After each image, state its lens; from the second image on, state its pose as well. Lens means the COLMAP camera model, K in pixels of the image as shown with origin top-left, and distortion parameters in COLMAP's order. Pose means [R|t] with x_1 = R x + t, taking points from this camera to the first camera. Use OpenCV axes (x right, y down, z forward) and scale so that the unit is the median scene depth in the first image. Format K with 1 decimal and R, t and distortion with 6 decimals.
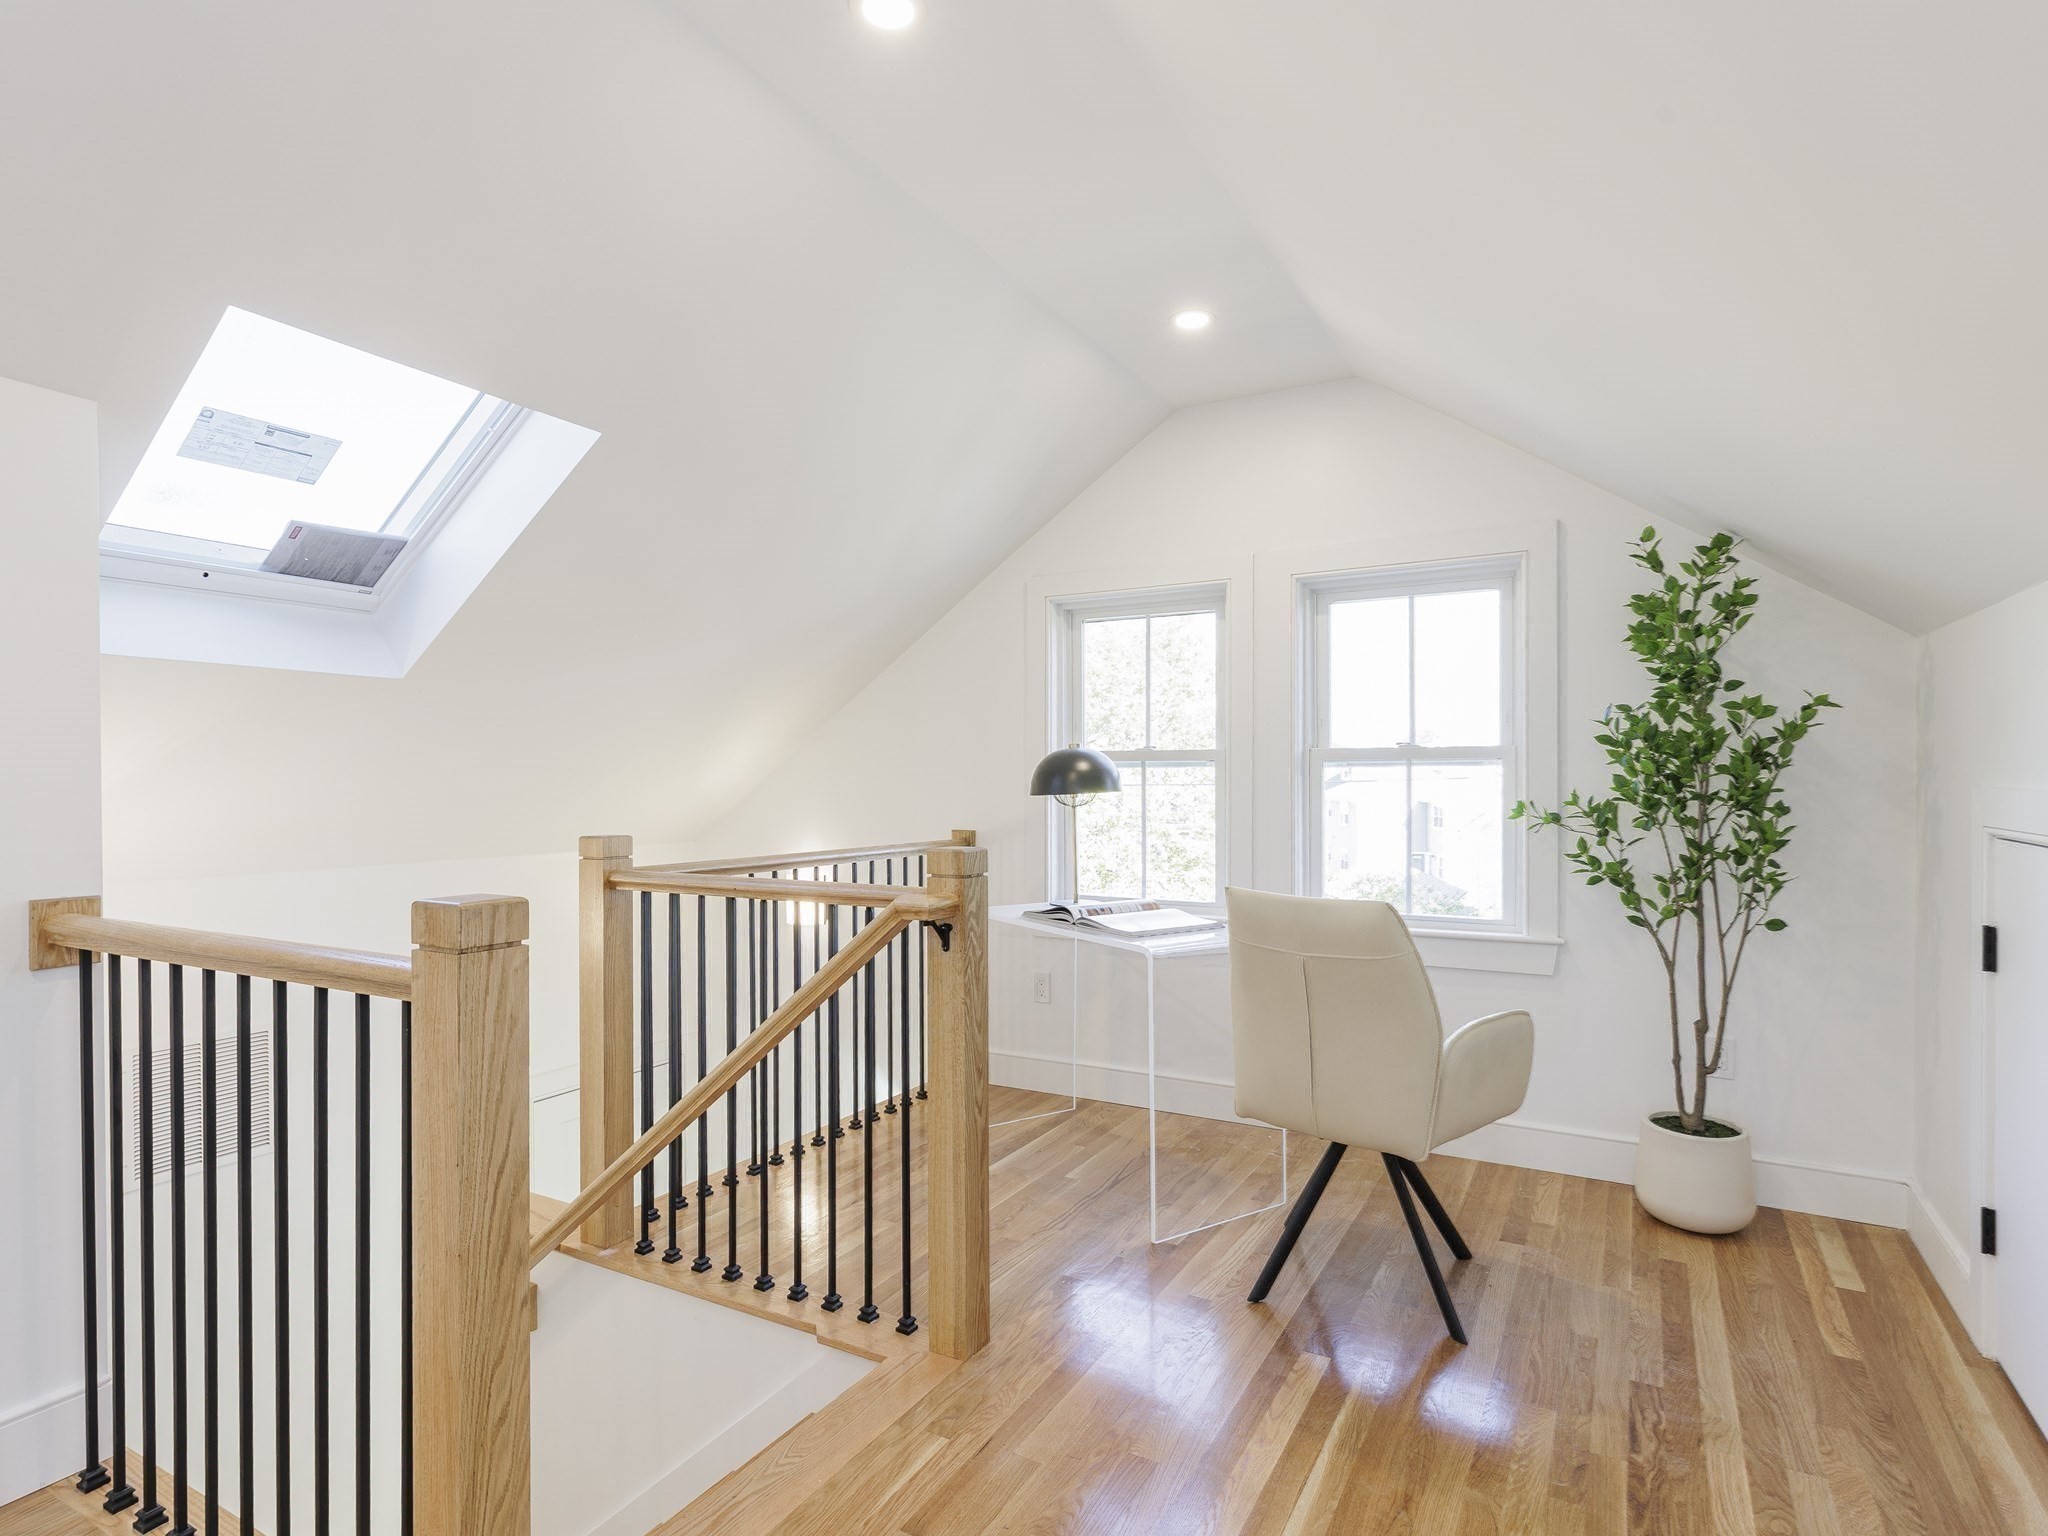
lens RADIAL K [[1064.7, 0, 1024.6], [0, 1064.7, 791.3], [0, 0, 1]] dist [-0.003750, -0.001194]
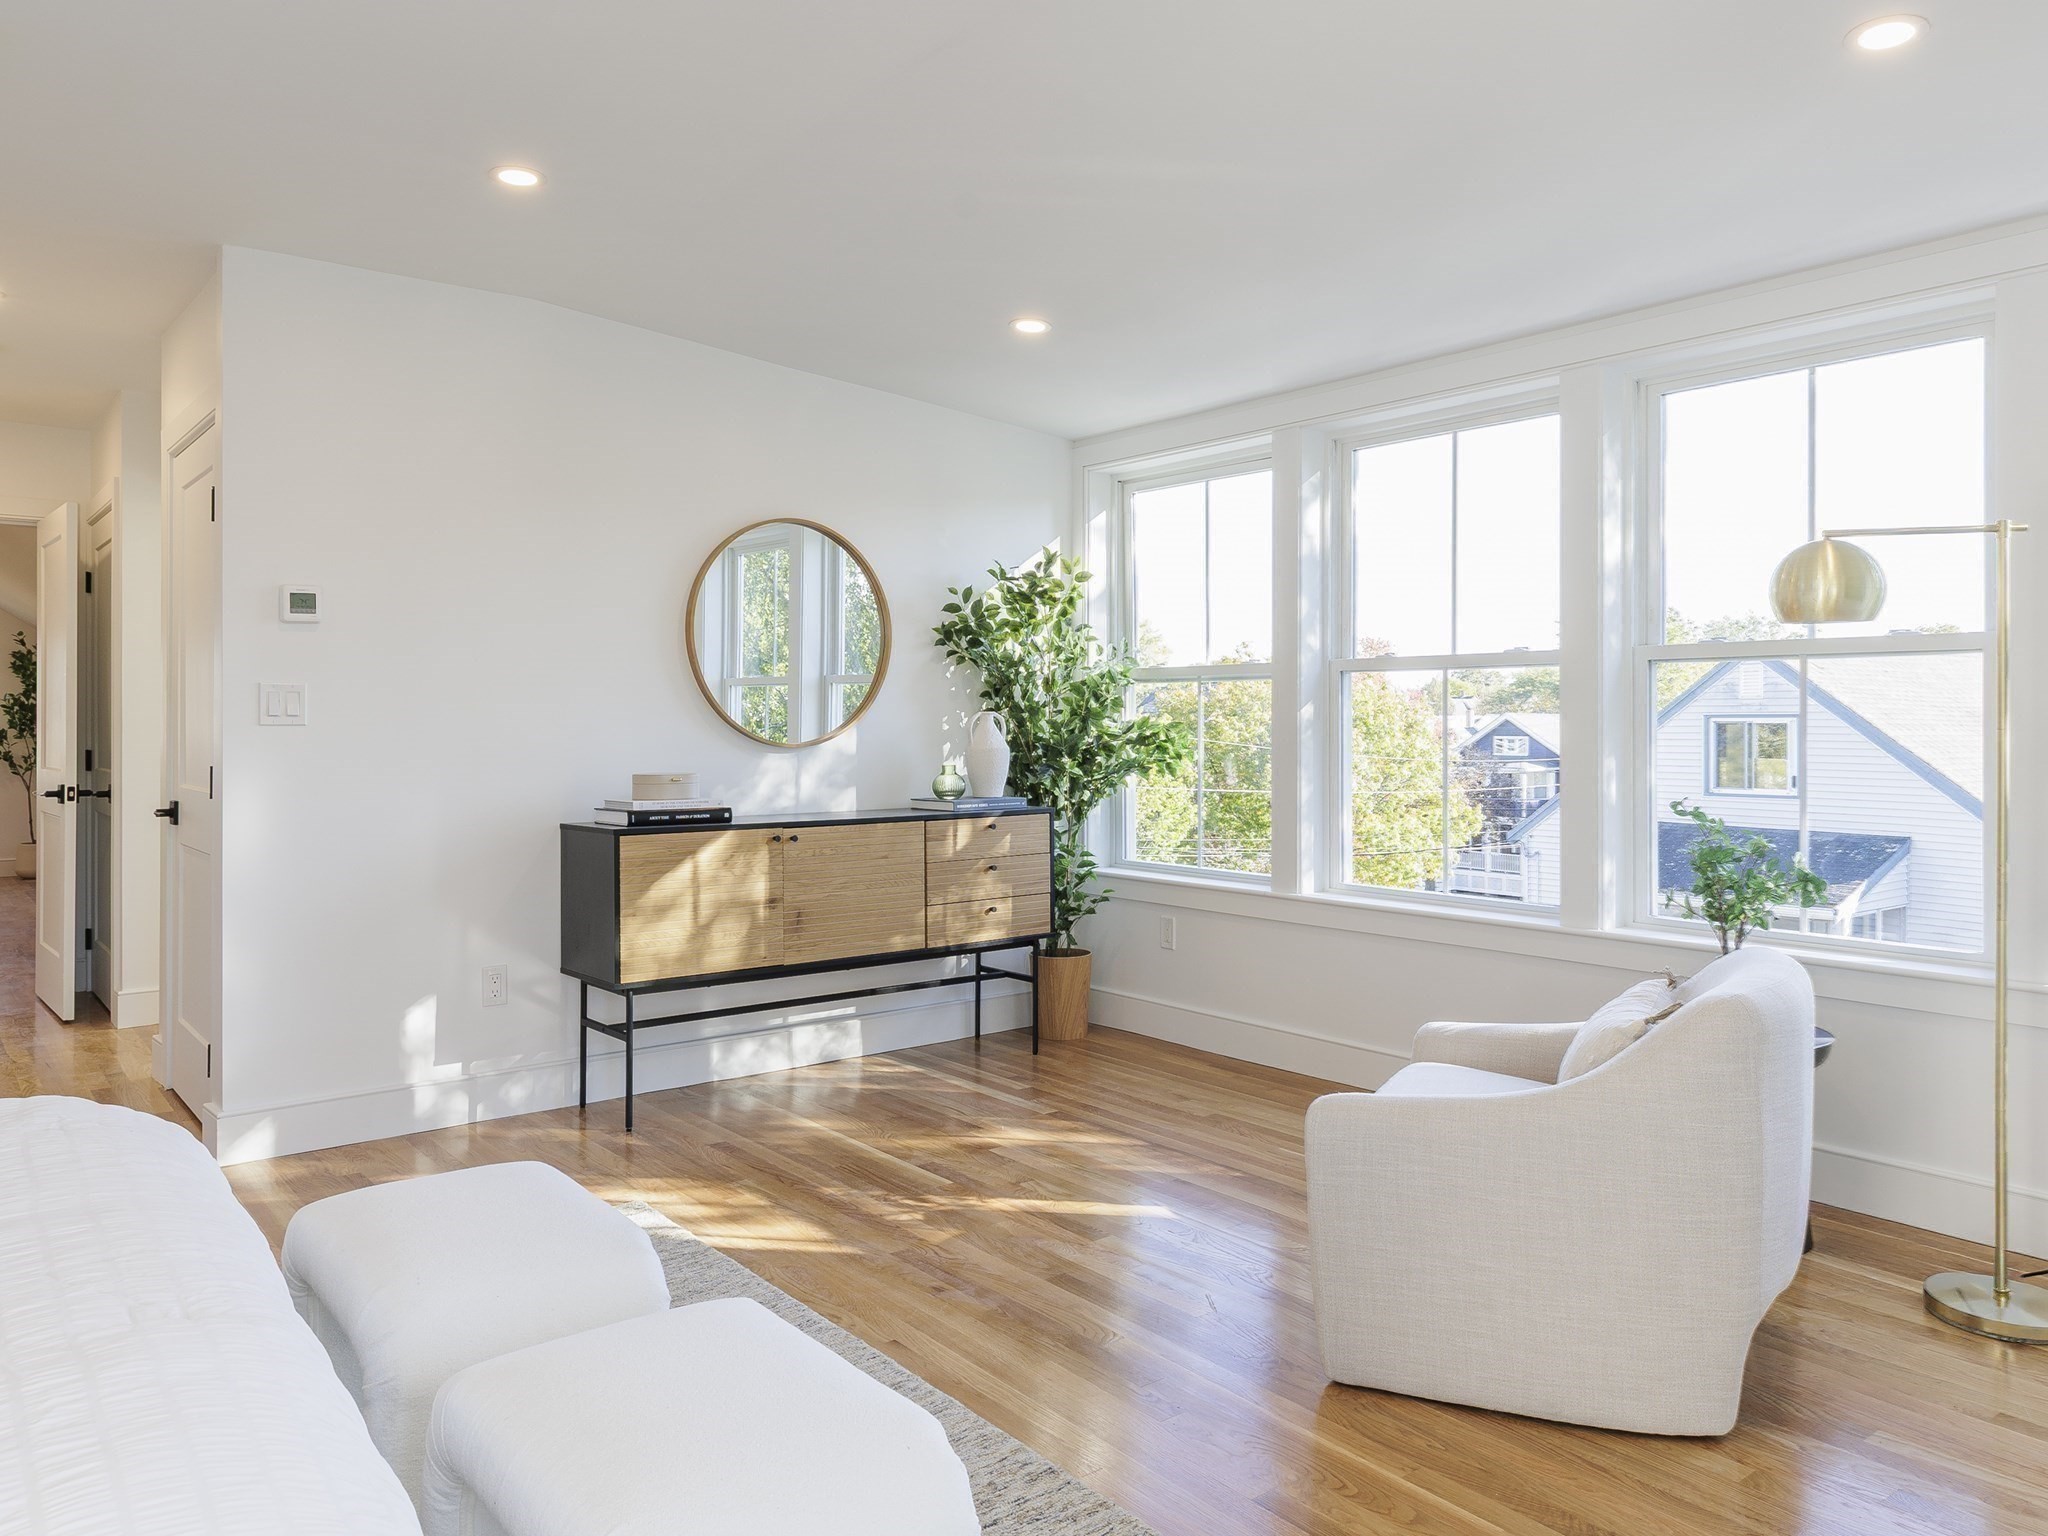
lens RADIAL K [[1517.0, 0, 1022.3], [0, 1517.0, 724.6], [0, 0, 1]] dist [-0.000684, 0.000787]
pose [[0.387087, 0.000732, 0.922043, -2.083835], [0.005998, 0.999977, -0.003312, 0.028032], [-0.922024, 0.006812, 0.387074, -2.990766]]
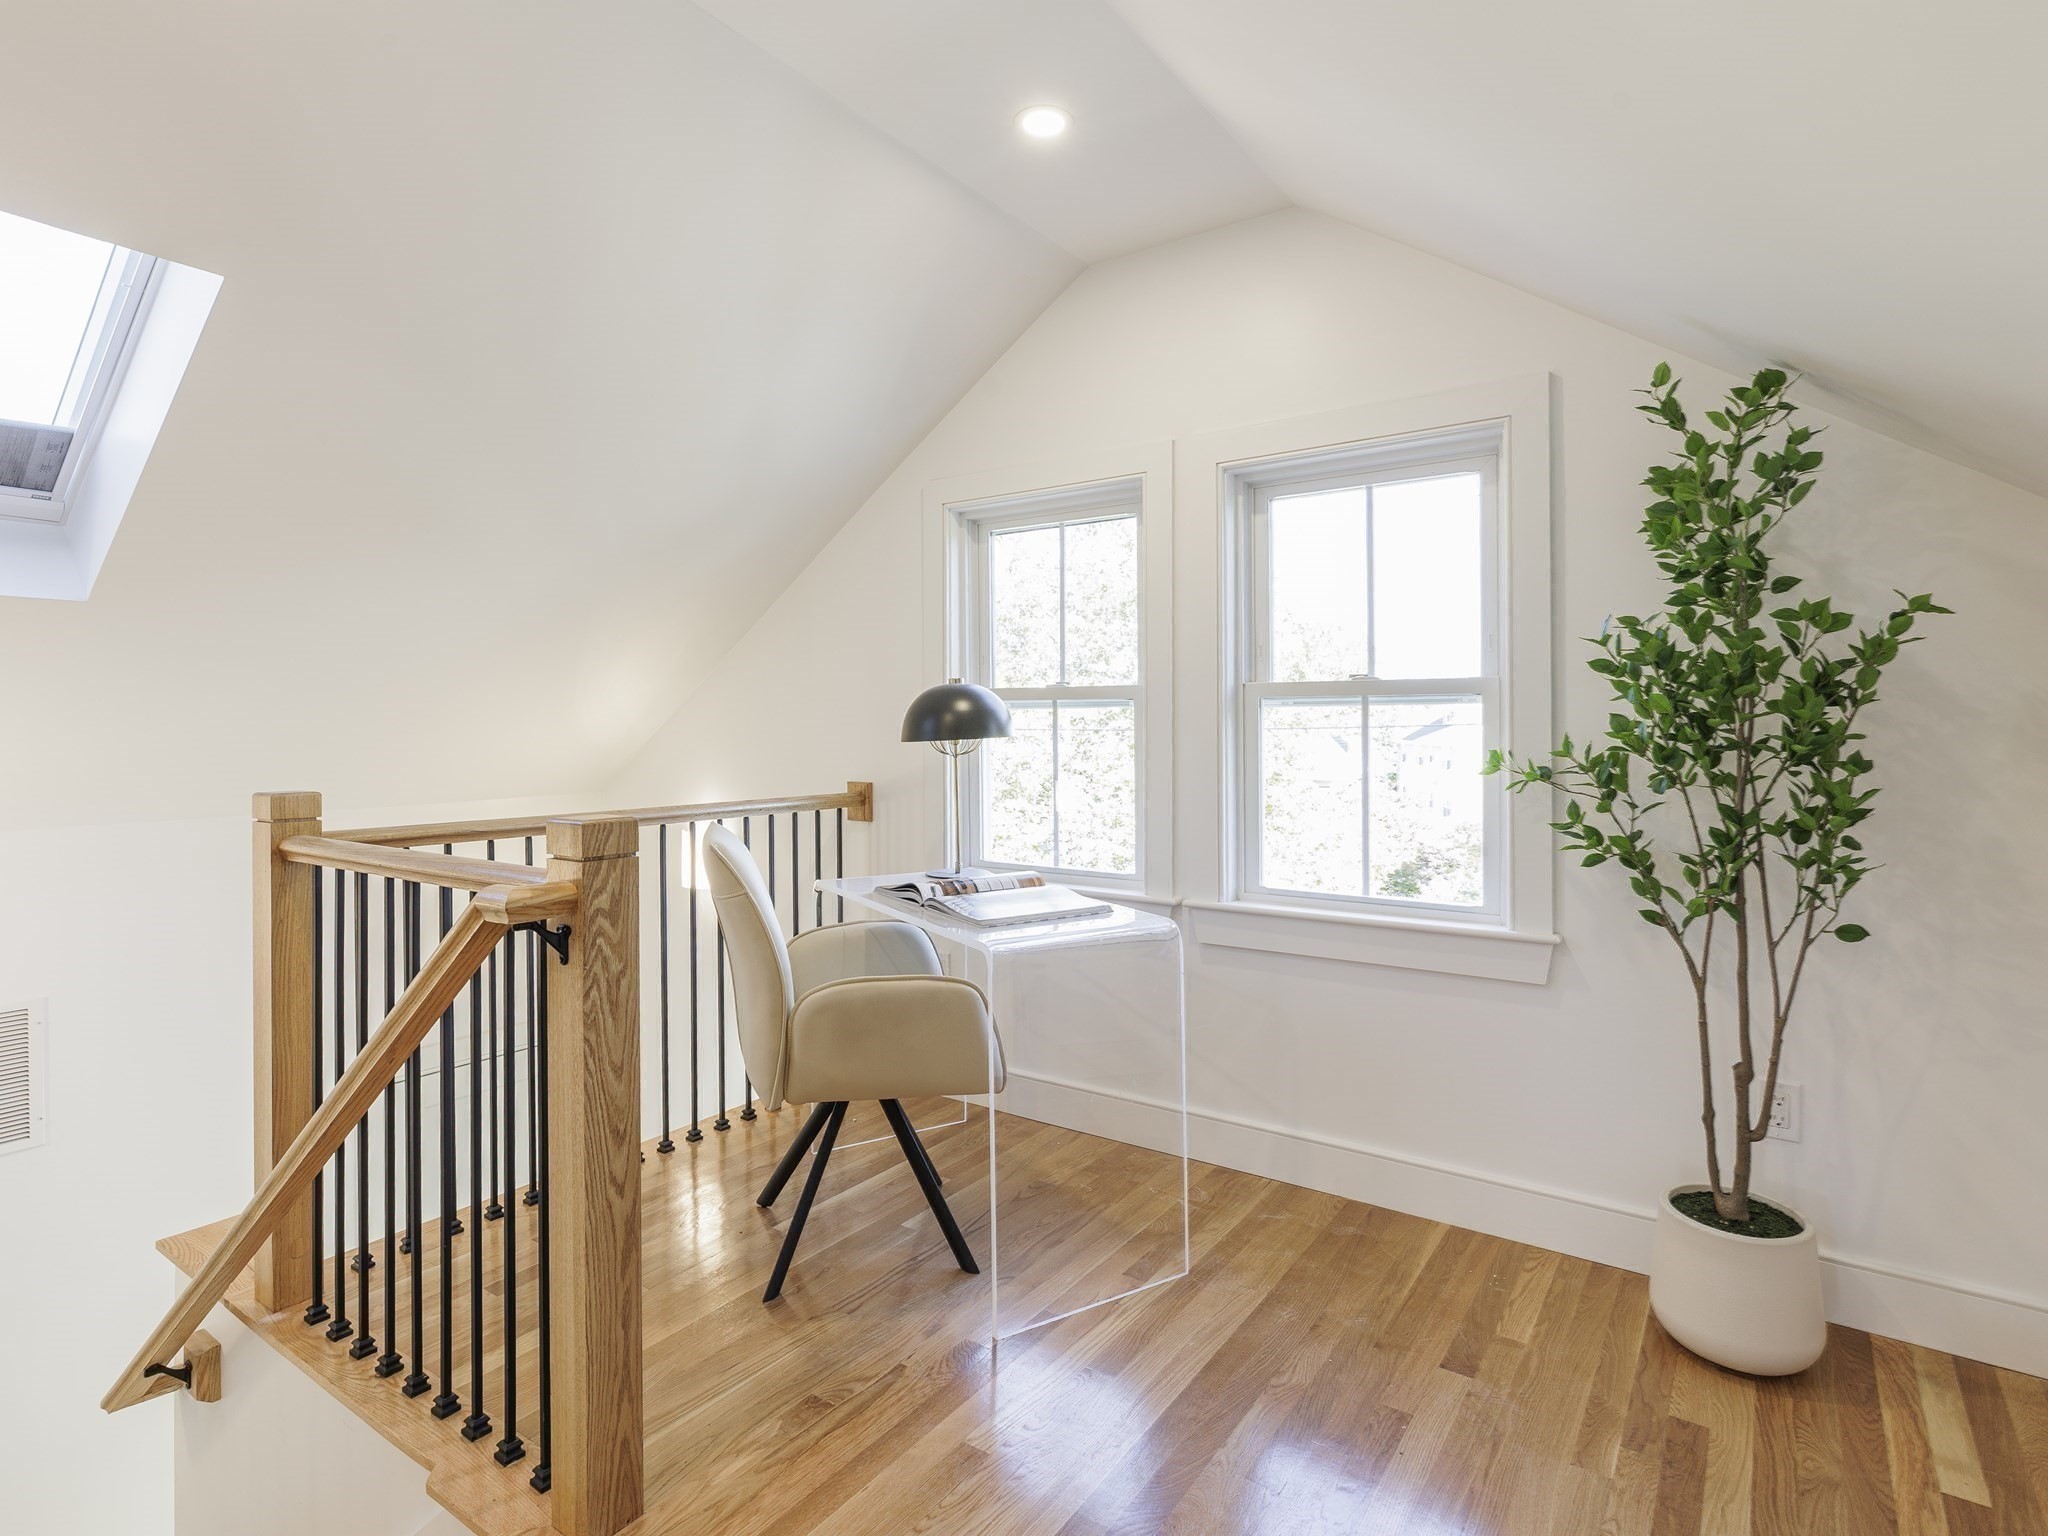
lens RADIAL K [[1056.8, 0, 1020.5], [0, 1056.8, 732.2], [0, 0, 1]] dist [-0.001846, -0.000637]
pose [[0.995286, -0.000157, -0.096982, 0.230056], [-0.000221, 0.999992, -0.003882, -0.000824], [0.096982, 0.003885, 0.995279, 0.259425]]
